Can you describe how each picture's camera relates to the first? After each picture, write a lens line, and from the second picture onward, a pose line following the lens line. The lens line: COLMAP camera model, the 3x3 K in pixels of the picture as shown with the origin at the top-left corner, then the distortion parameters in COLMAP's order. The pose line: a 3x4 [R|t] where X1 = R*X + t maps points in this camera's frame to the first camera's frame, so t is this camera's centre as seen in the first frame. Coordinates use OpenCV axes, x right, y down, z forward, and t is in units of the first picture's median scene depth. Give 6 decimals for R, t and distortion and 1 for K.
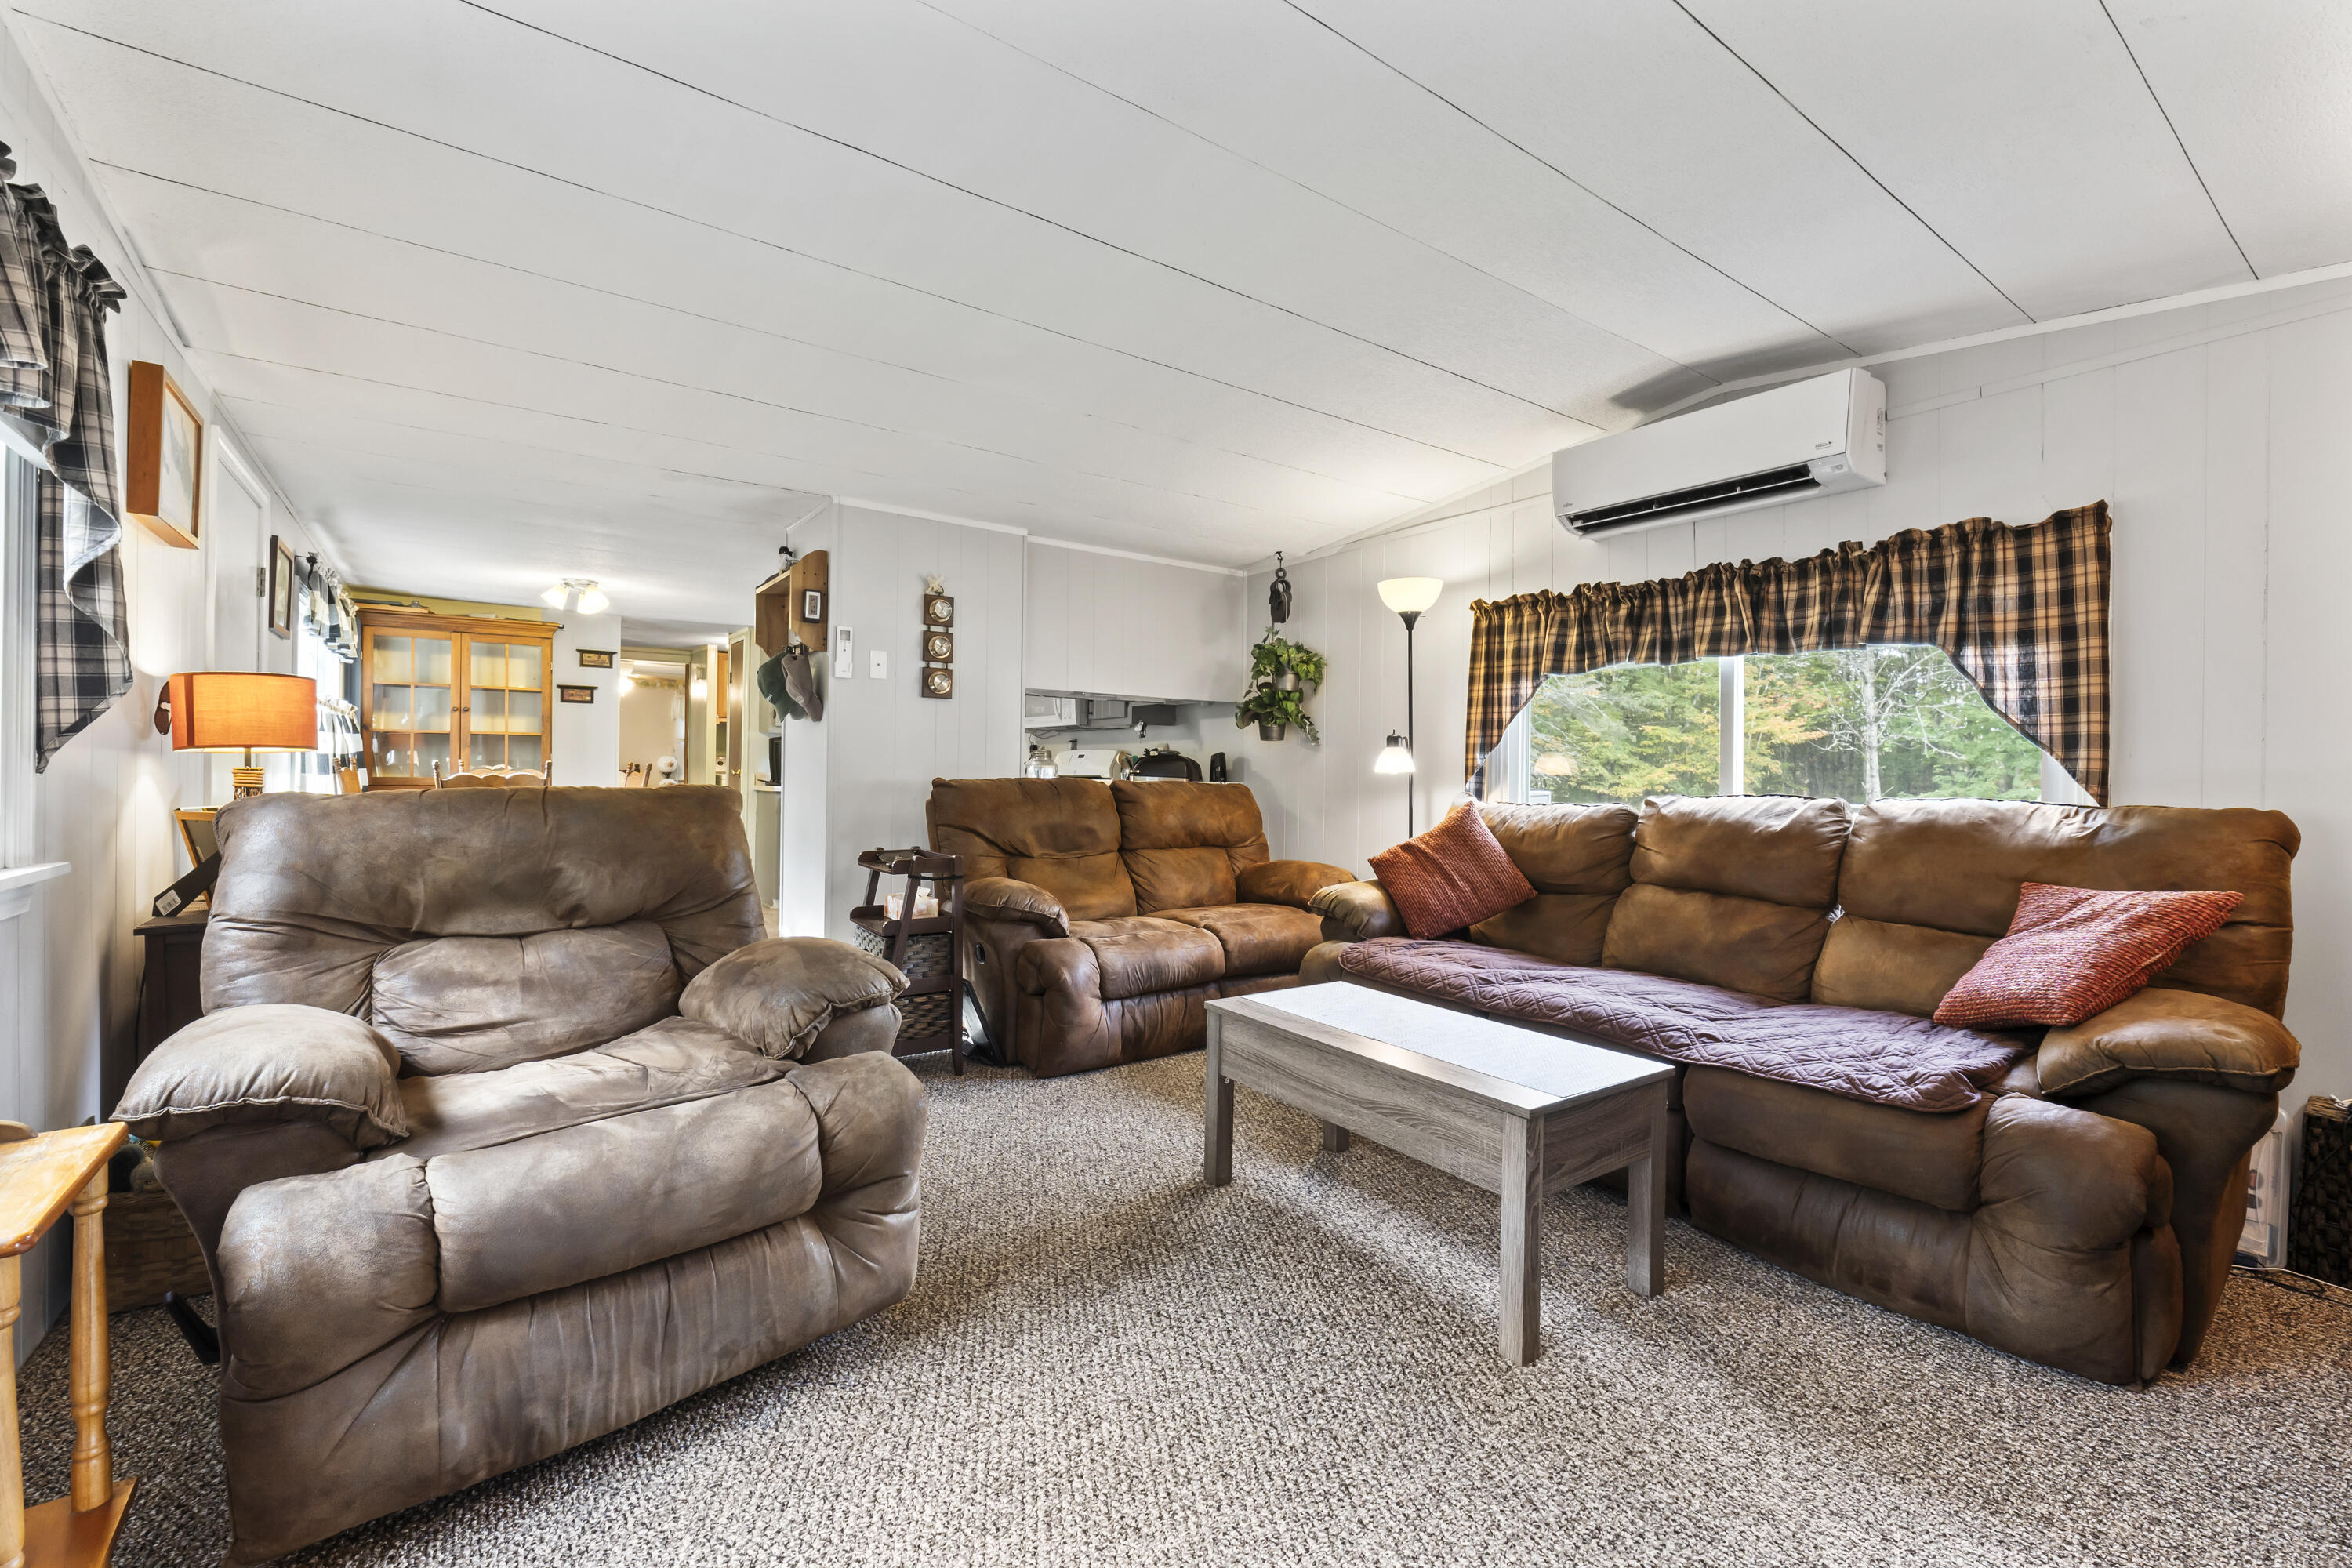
lens RADIAL K [[1007.5, 0, 1170.5], [0, 1007.5, 783.3], [0, 0, 1]] dist [-0.010426, -0.000222]
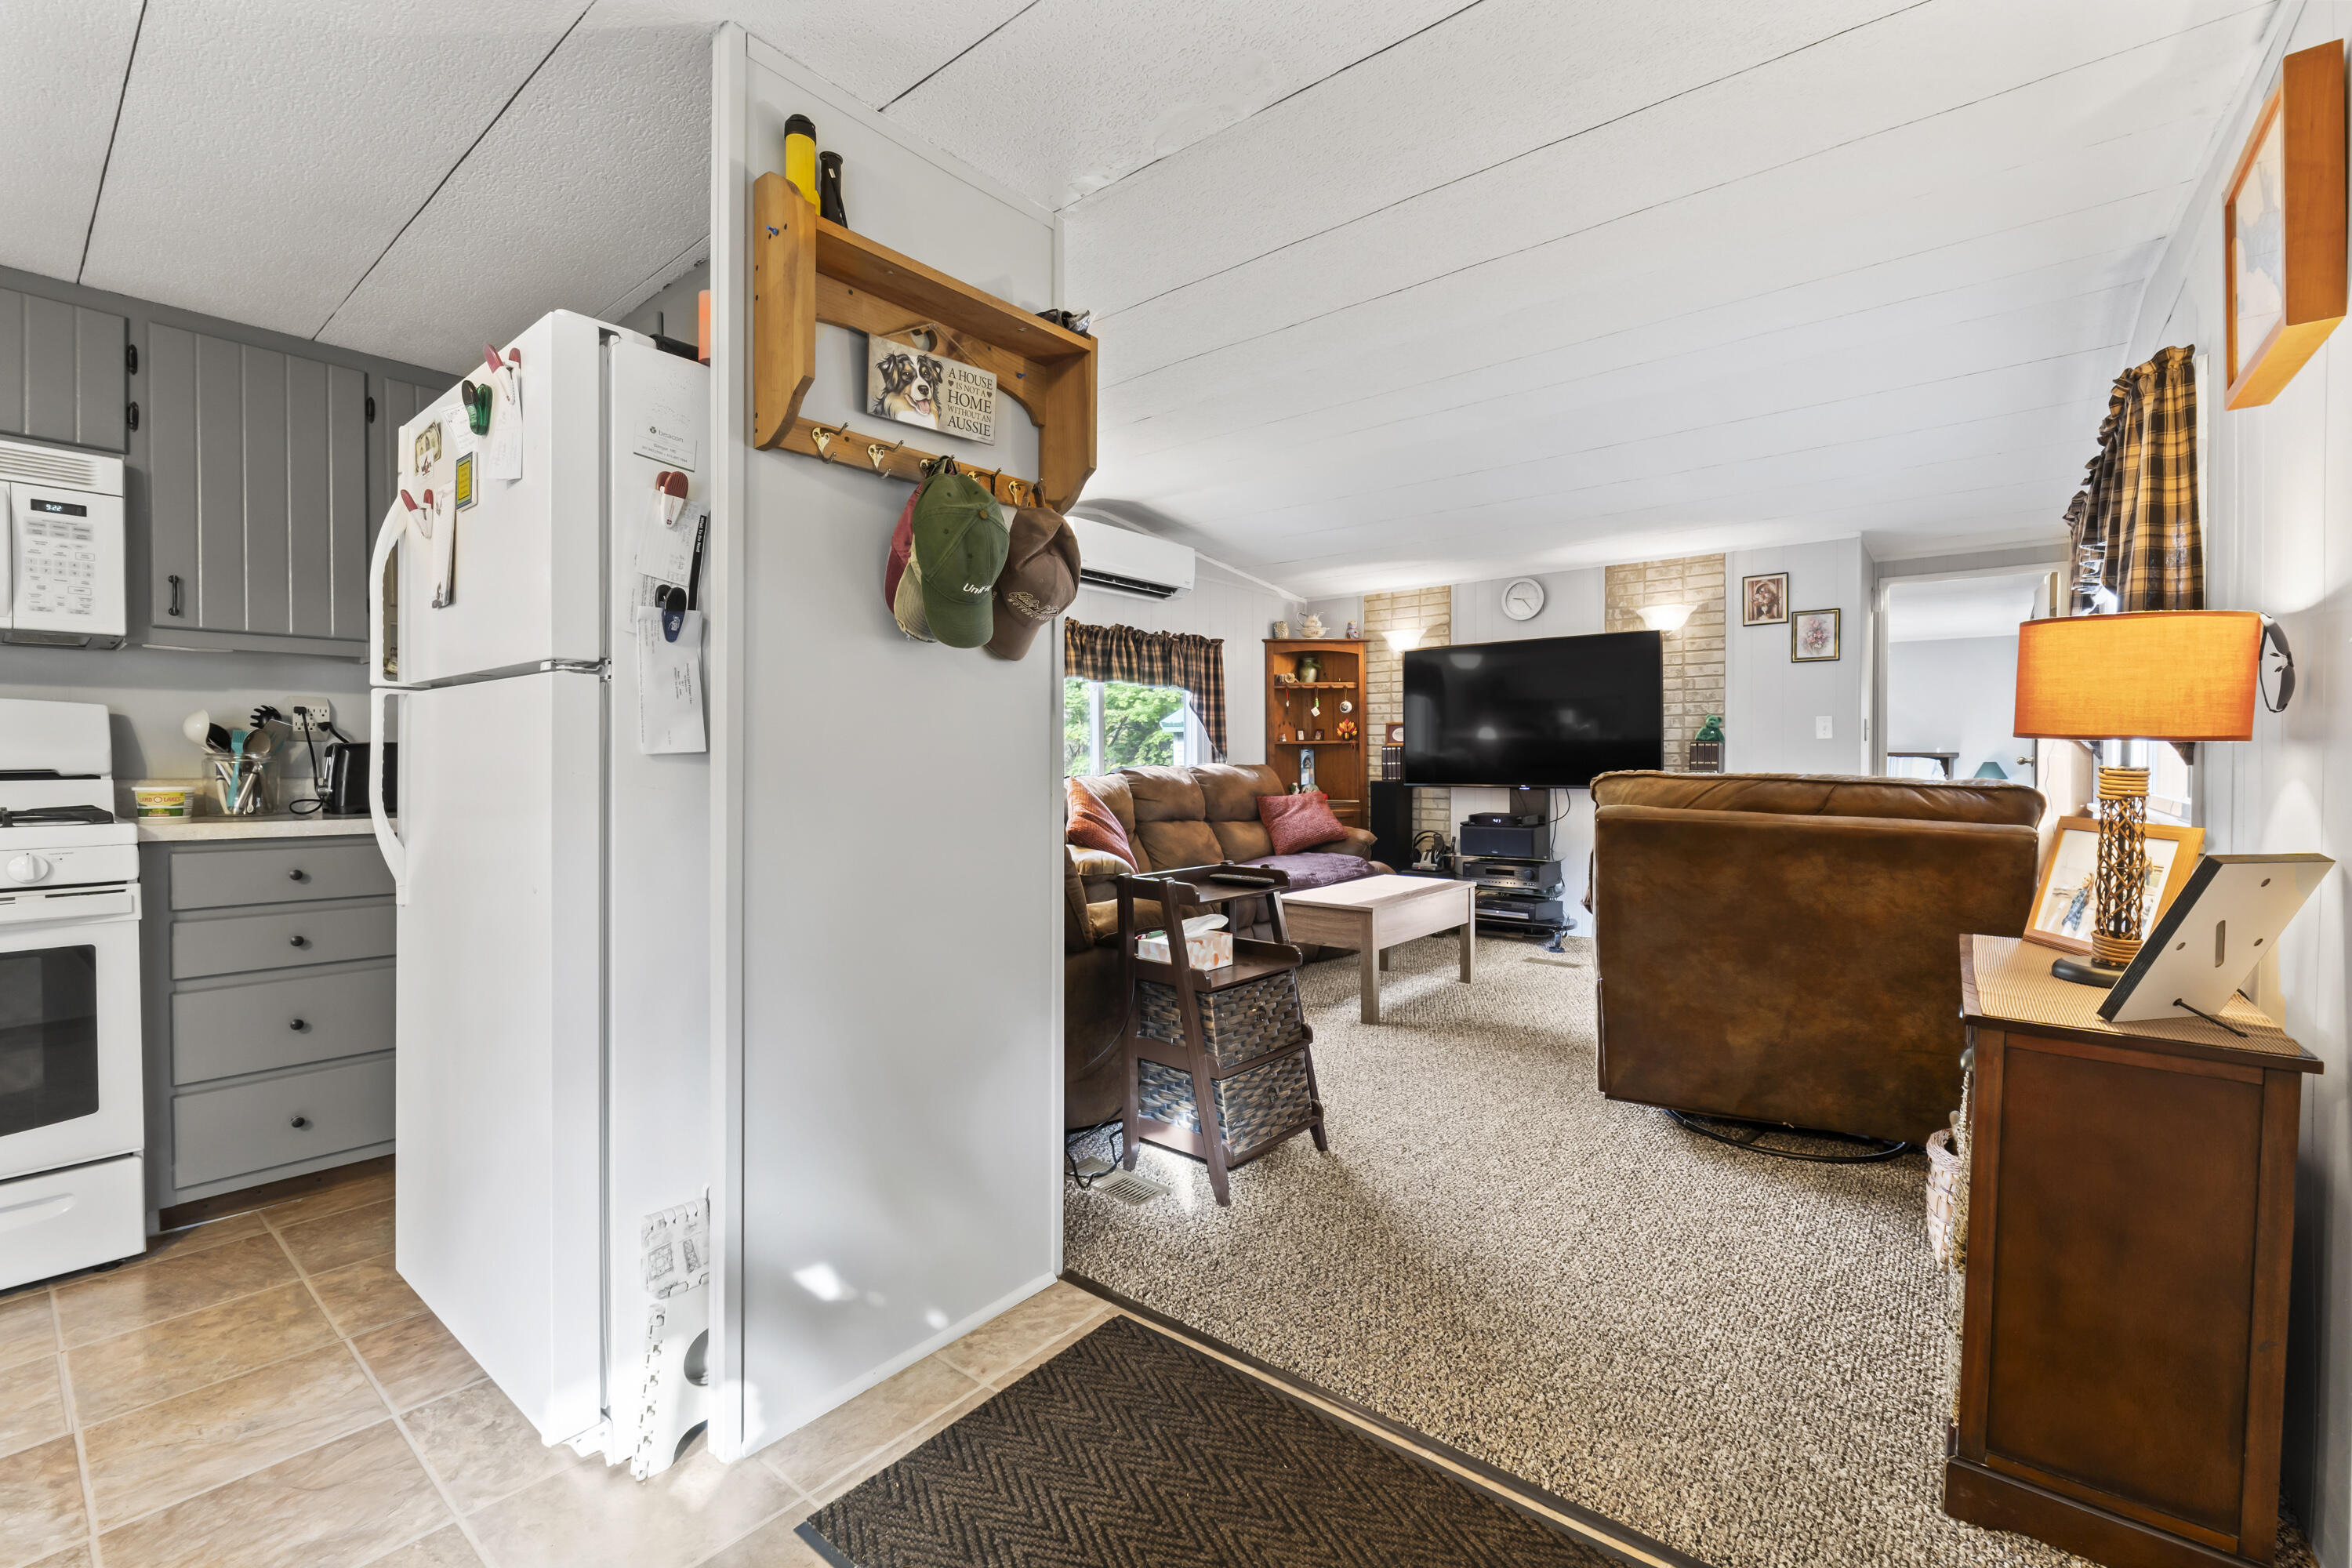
lens RADIAL K [[1007.5, 0, 1177.3], [0, 1007.5, 773.4], [0, 0, 1]] dist [-0.010426, -0.000222]
pose [[-0.259662, -0.025452, 0.965364, -1.178011], [0.005042, 0.999603, 0.027711, -0.023078], [-0.965686, 0.012063, -0.259430, 1.472466]]
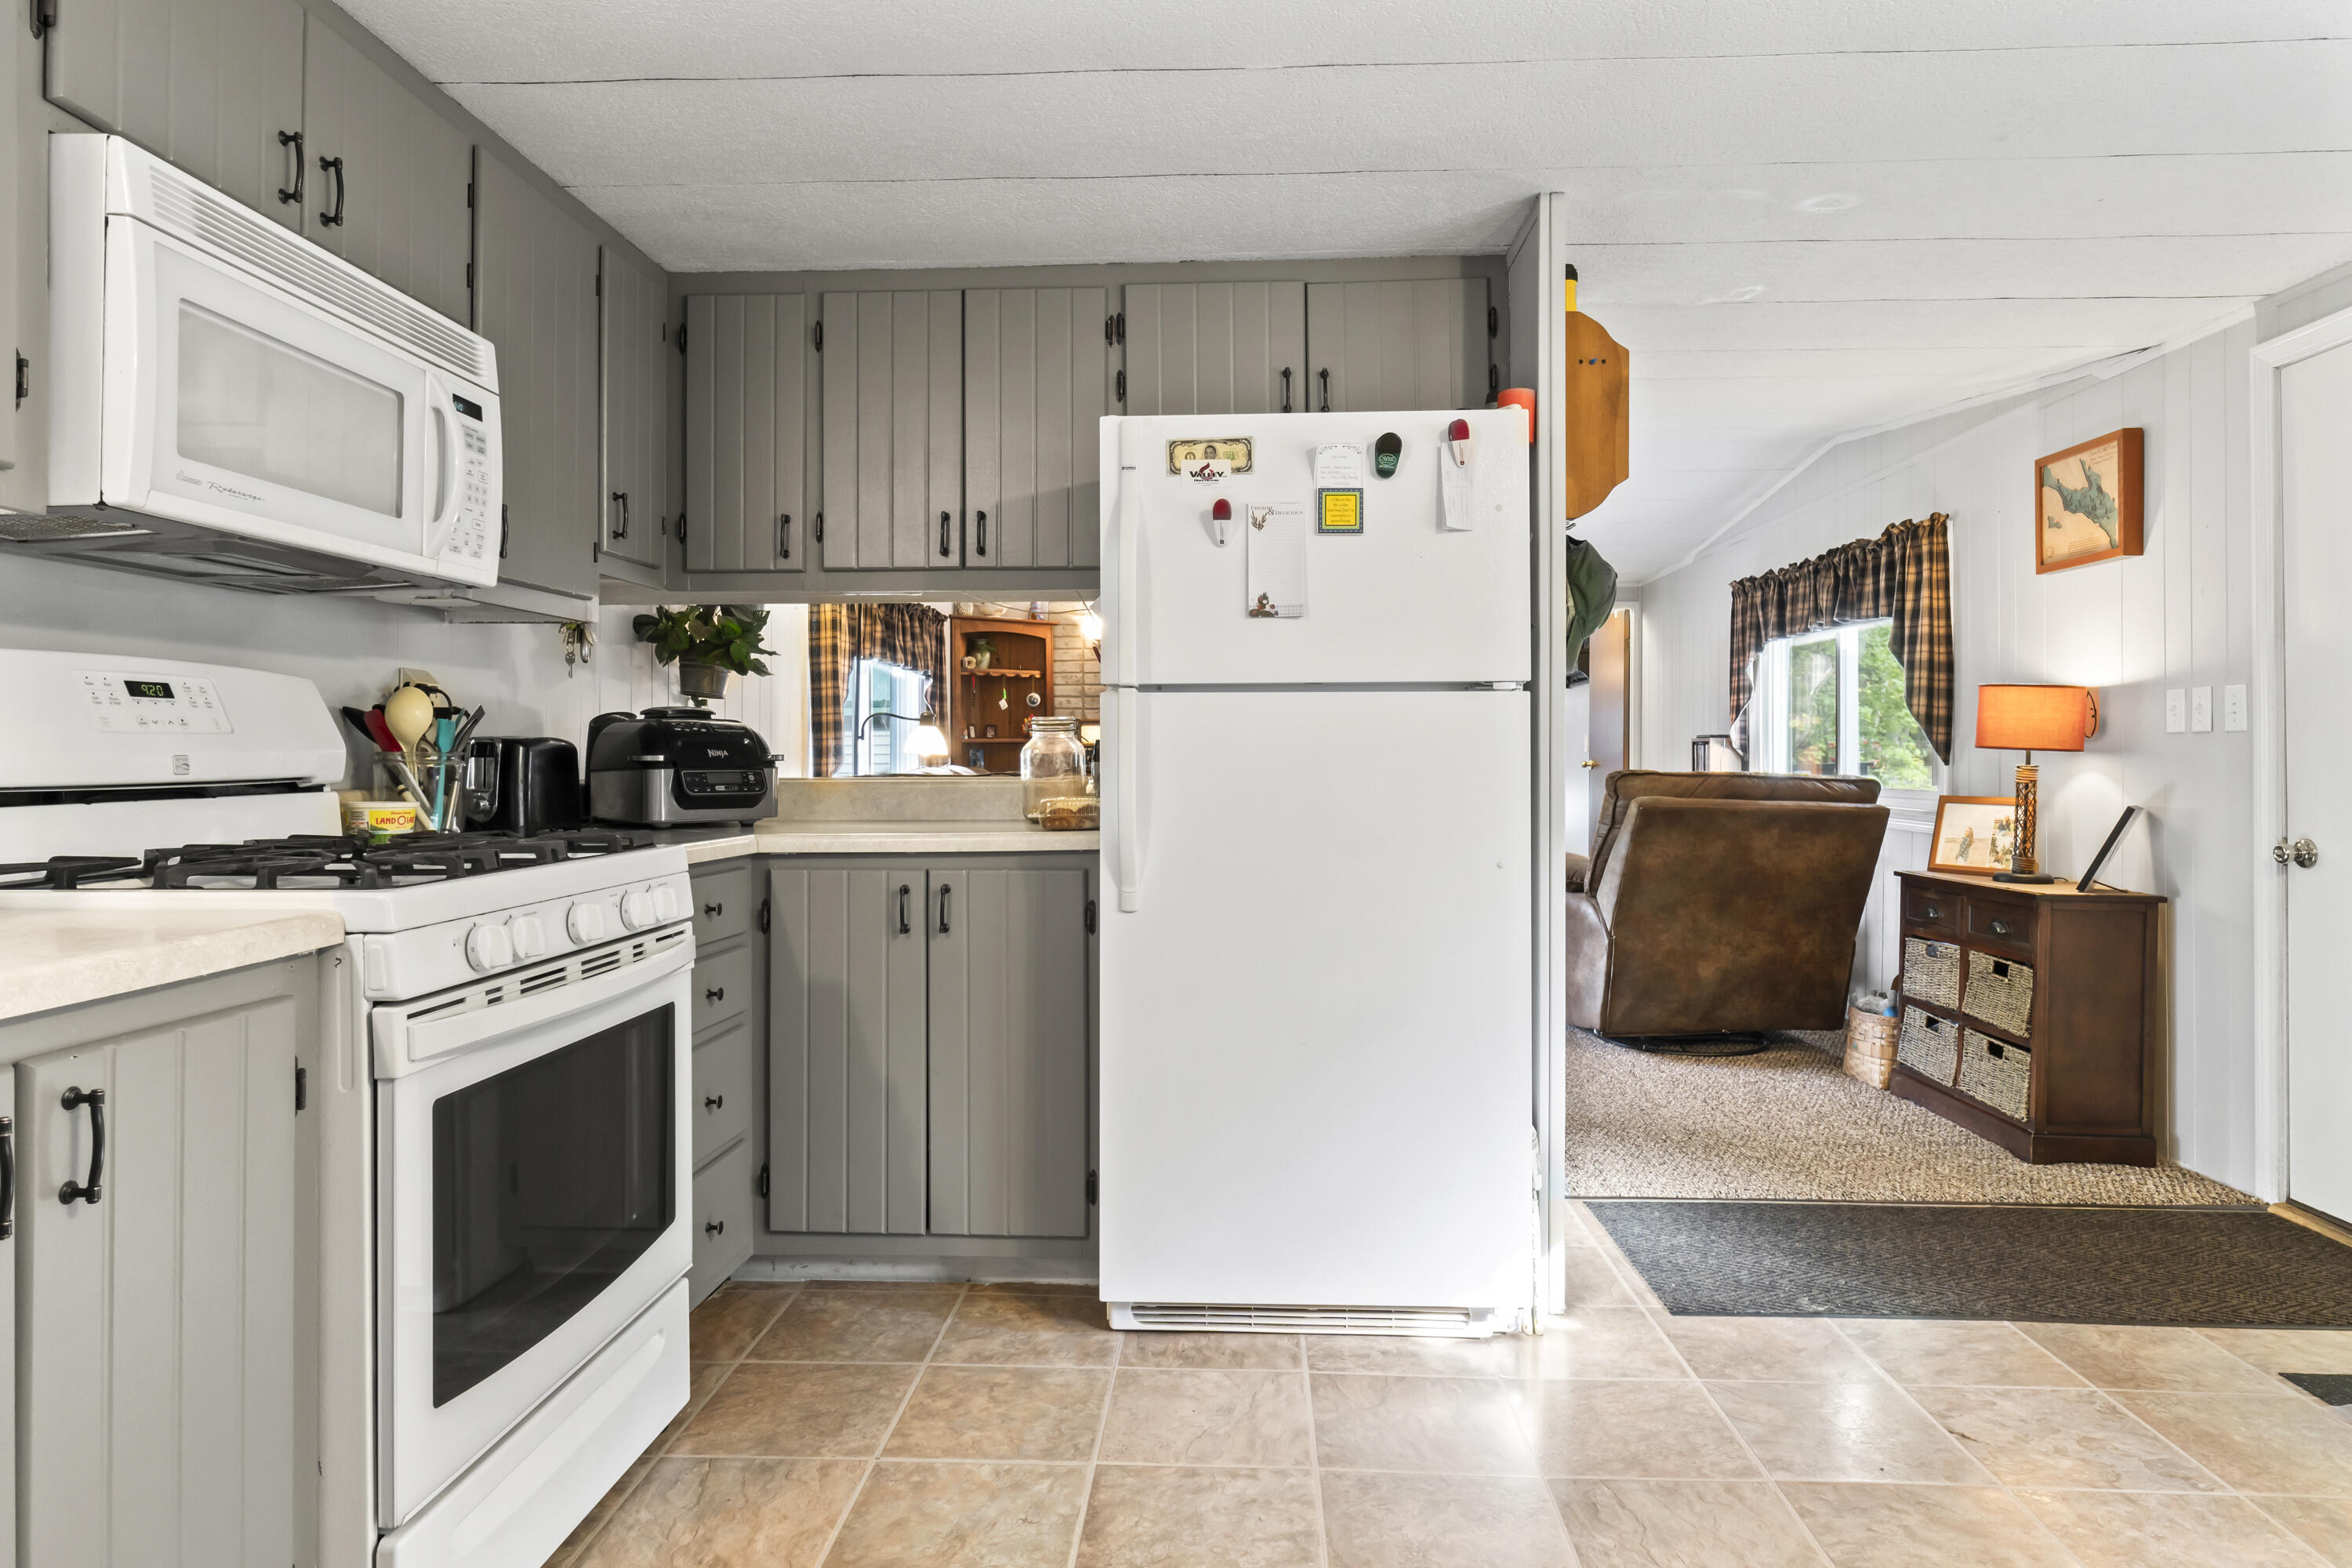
lens RADIAL K [[1419.3, 0, 1187.7], [0, 1419.3, 748.7], [0, 0, 1]] dist [-0.003700, 0.002403]
pose [[-0.789285, -0.007319, 0.613983, -1.000069], [-0.004911, 0.999972, 0.005606, -0.030046], [-0.614007, 0.001409, -0.789299, 2.472989]]
